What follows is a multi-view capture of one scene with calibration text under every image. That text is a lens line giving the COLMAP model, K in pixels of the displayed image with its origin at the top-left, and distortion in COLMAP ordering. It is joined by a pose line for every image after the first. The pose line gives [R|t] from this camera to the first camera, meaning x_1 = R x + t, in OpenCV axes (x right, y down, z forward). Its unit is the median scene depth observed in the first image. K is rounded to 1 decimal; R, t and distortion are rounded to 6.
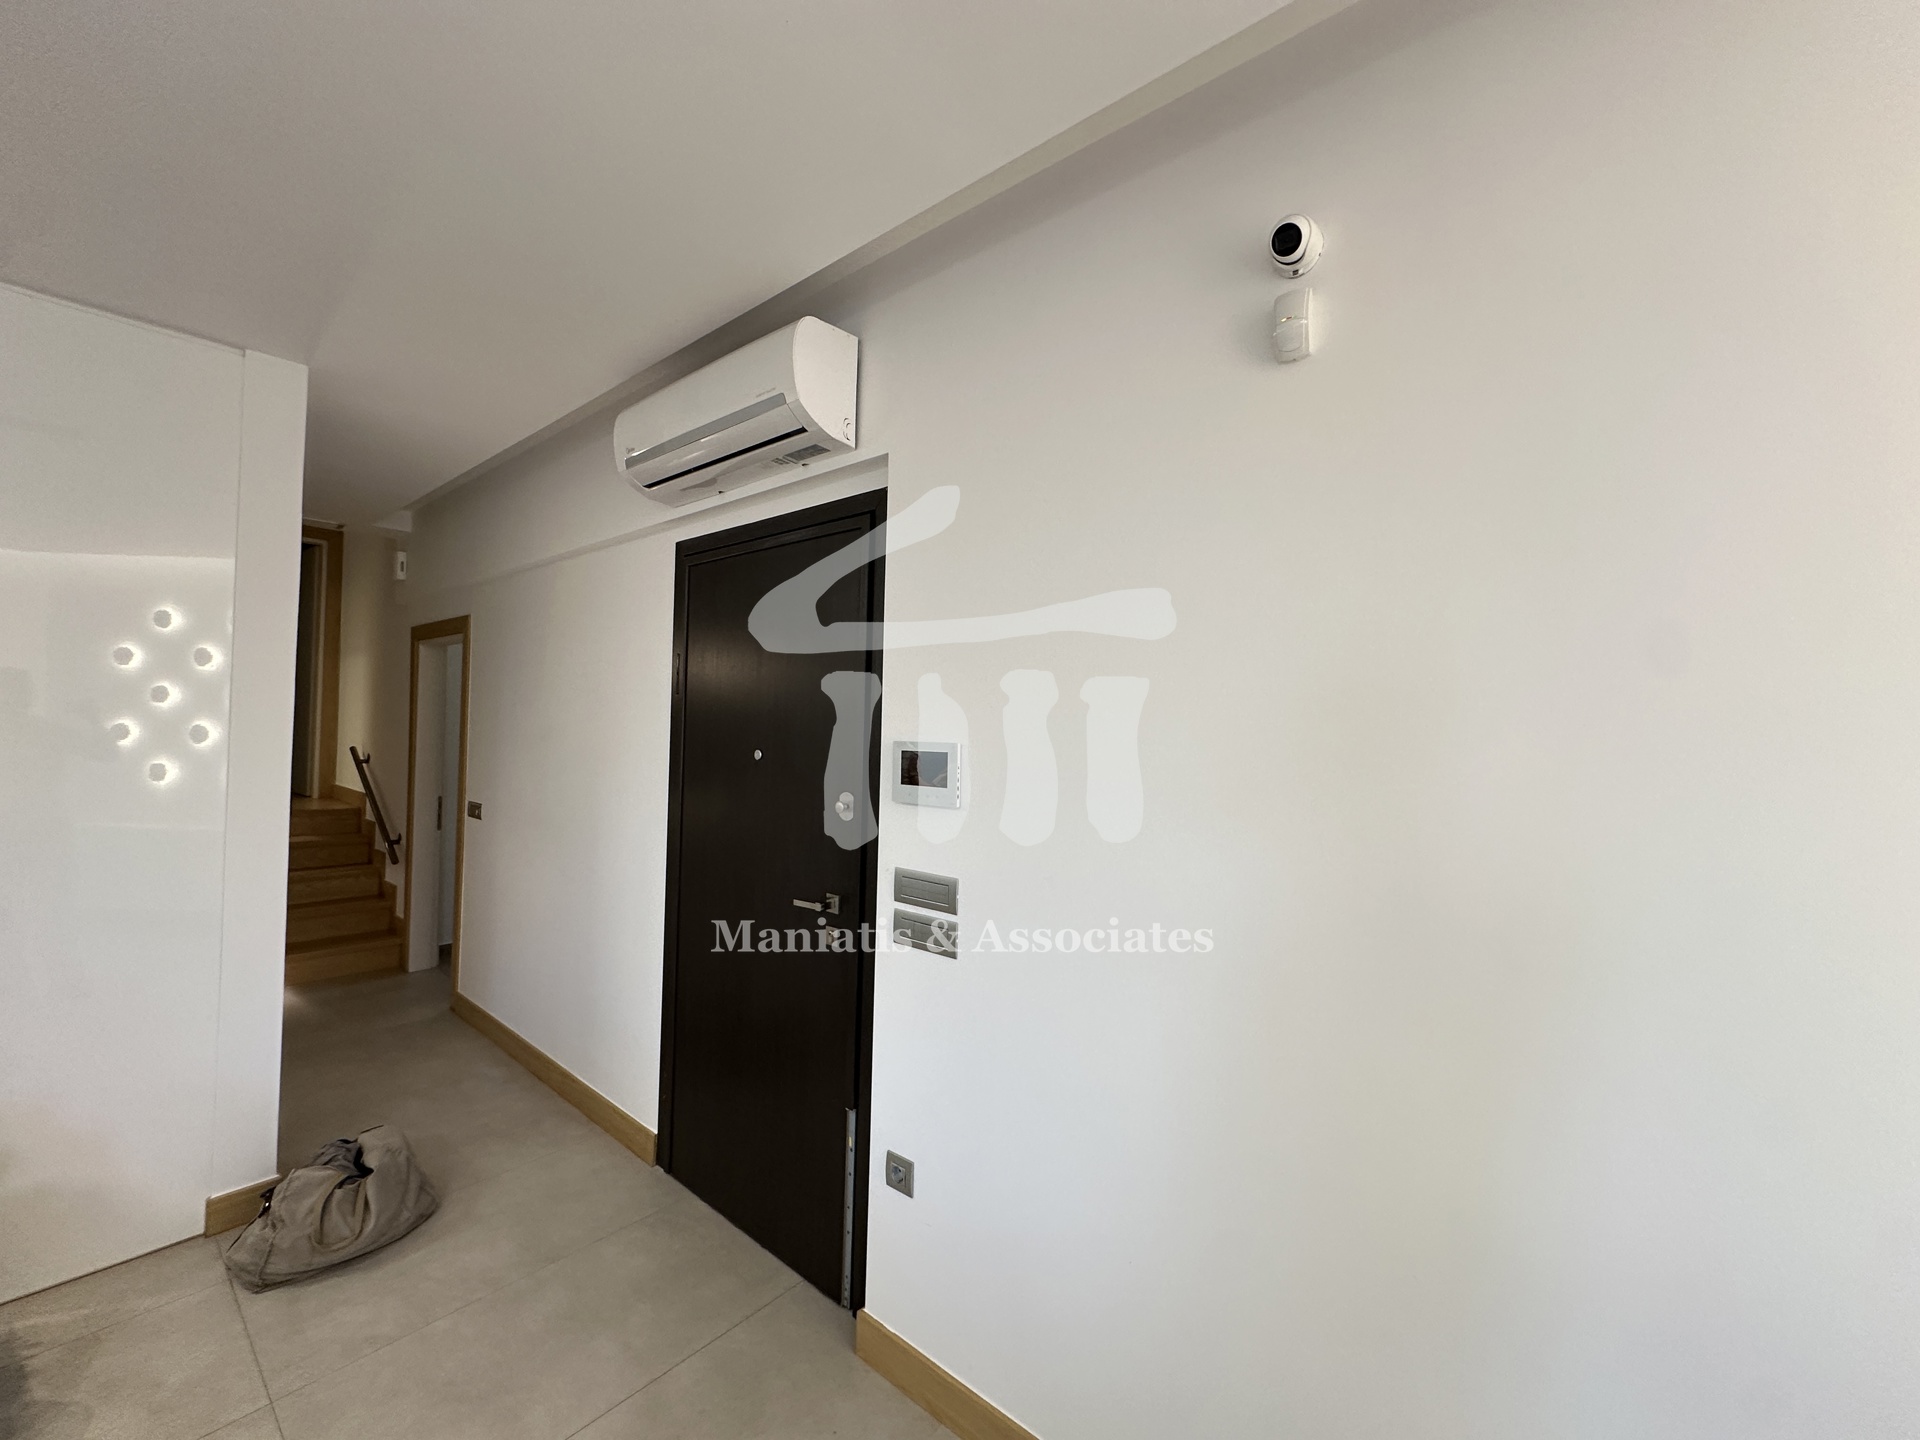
lens RADIAL K [[773.0, 0, 964.2], [0, 773.0, 720.1], [0, 0, 1]] dist [-0.004539, 0.000978]
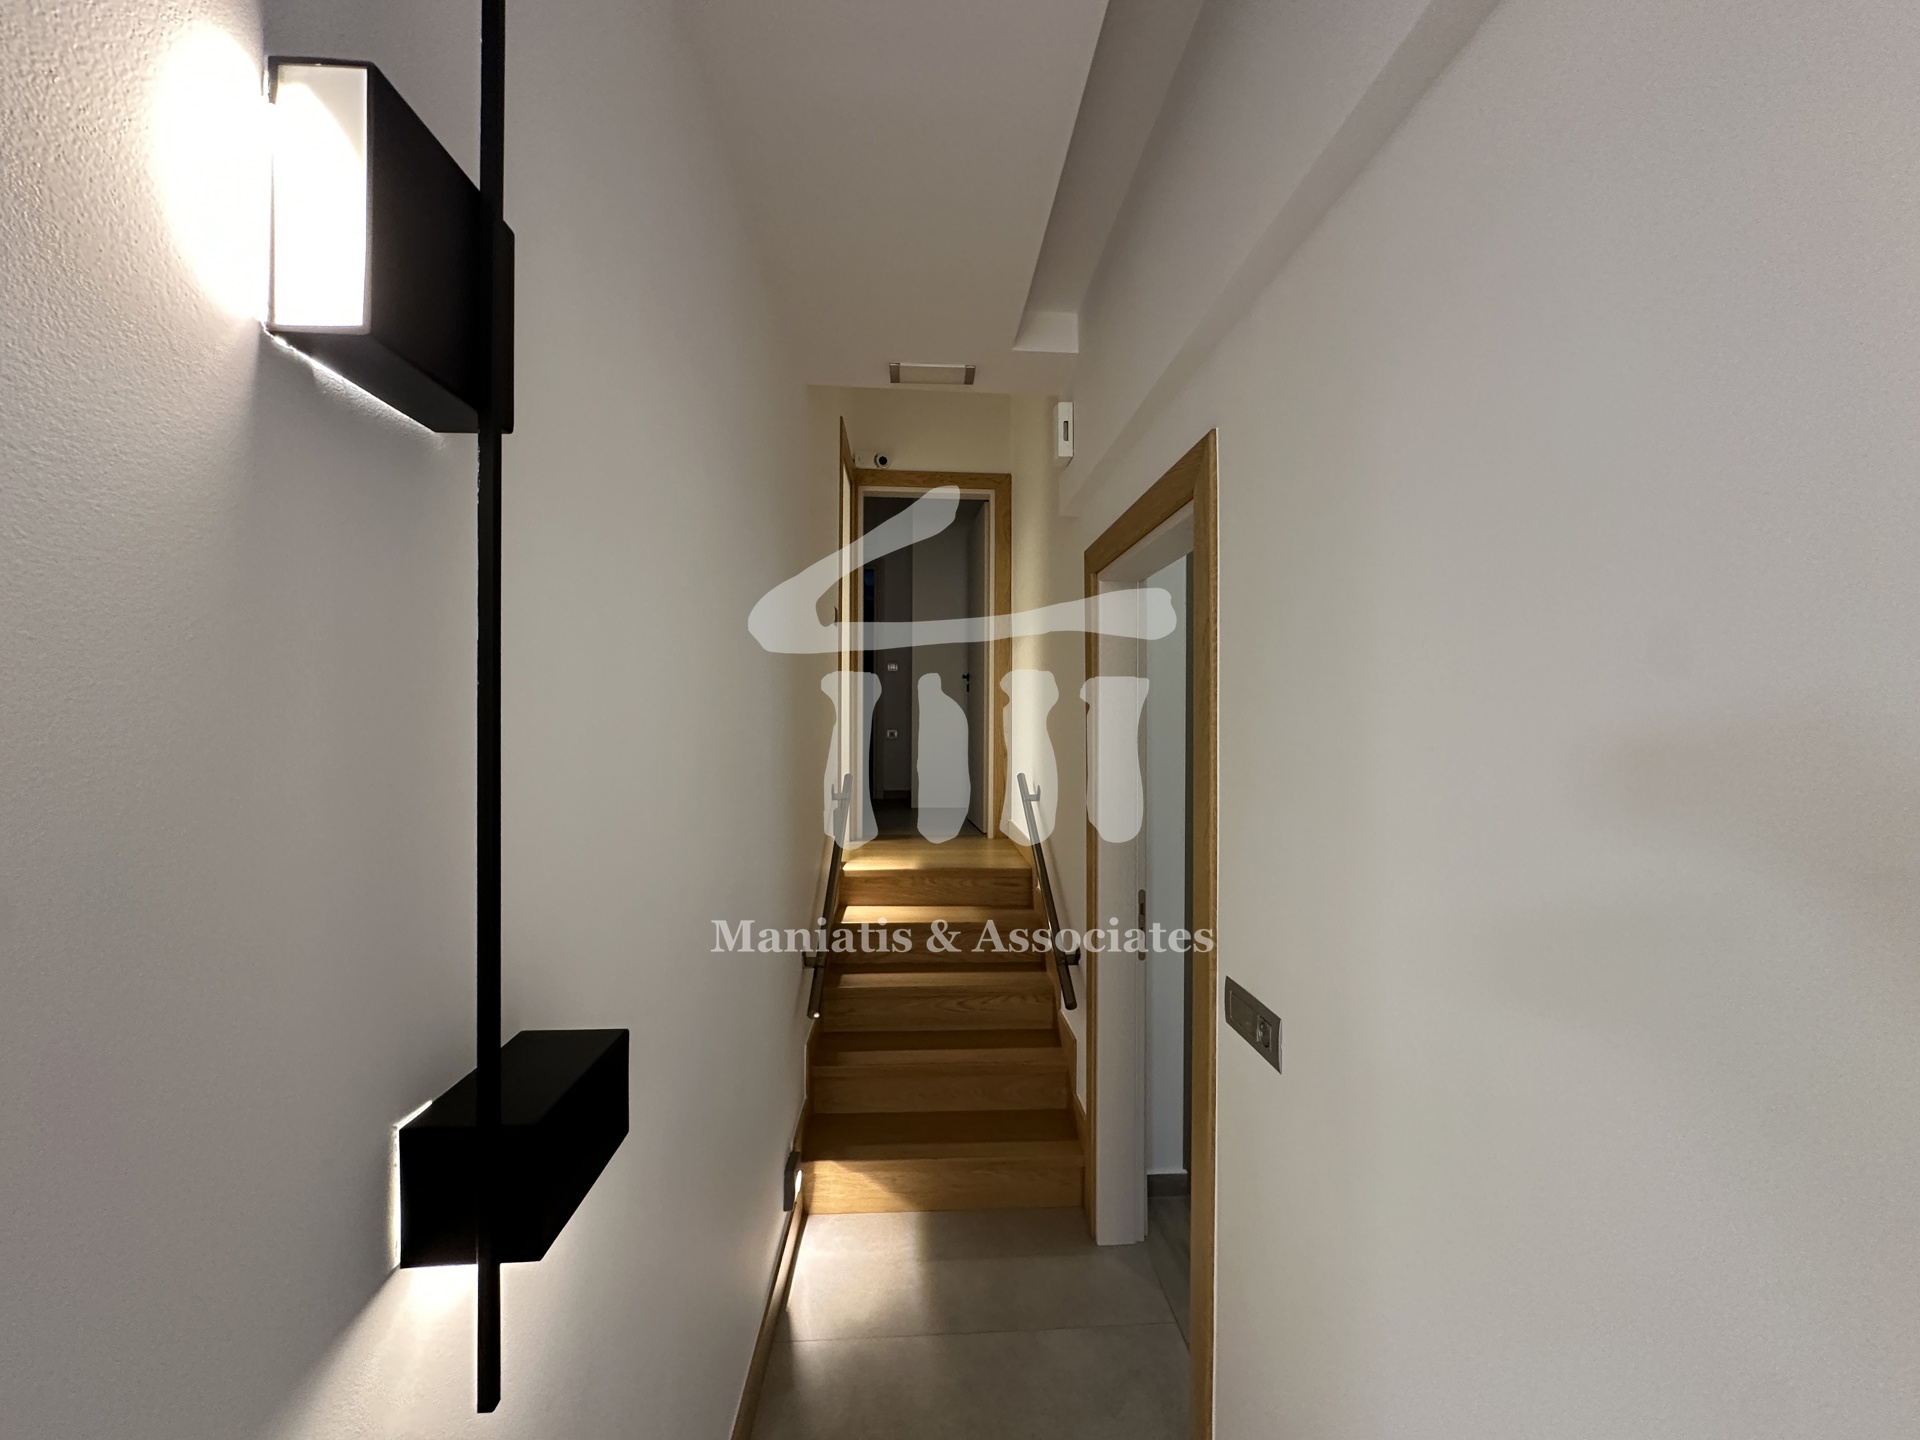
lens RADIAL K [[773.0, 0, 960.5], [0, 773.0, 721.0], [0, 0, 1]] dist [-0.004539, 0.000978]
pose [[0.694850, -0.023823, -0.718760, -0.401527], [0.022222, 0.999685, -0.011651, -0.005151], [0.718811, -0.007877, 0.695160, 0.573419]]
